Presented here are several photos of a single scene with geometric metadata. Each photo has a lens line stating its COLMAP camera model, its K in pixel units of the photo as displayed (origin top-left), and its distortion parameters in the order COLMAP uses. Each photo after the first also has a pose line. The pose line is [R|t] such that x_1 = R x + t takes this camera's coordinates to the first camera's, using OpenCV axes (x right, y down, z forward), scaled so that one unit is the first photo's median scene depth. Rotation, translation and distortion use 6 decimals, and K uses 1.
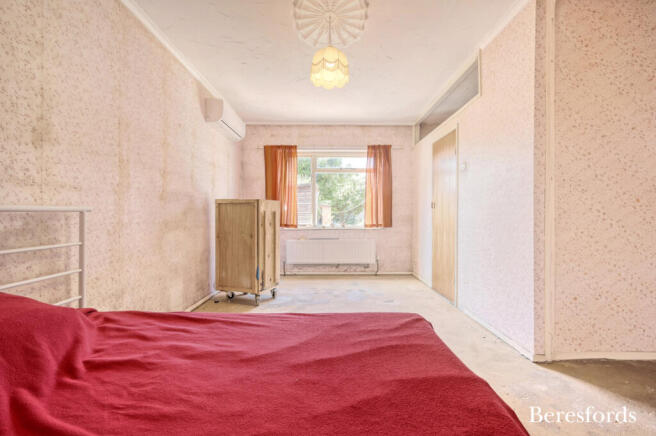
lens RADIAL K [[284.2, 0, 329.4], [0, 284.2, 215.5], [0, 0, 1]] dist [0.001951, 0.000914]
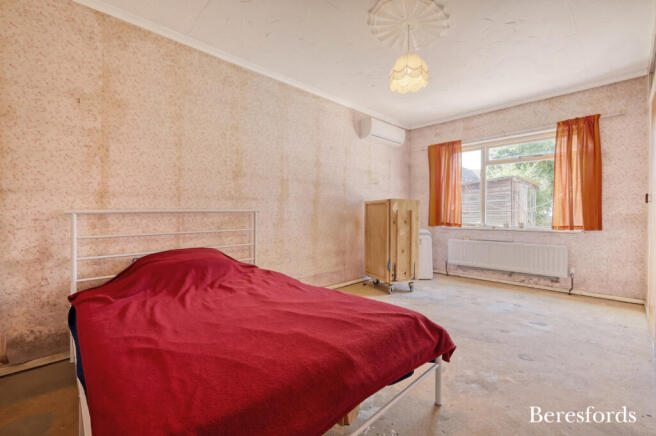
lens RADIAL K [[284.2, 0, 329.4], [0, 284.2, 215.5], [0, 0, 1]] dist [0.001951, 0.000914]
pose [[0.695397, 0.004003, -0.718615, 0.364912], [-0.000135, 0.999985, 0.005440, -0.000535], [0.718626, -0.003686, 0.695387, 0.038228]]
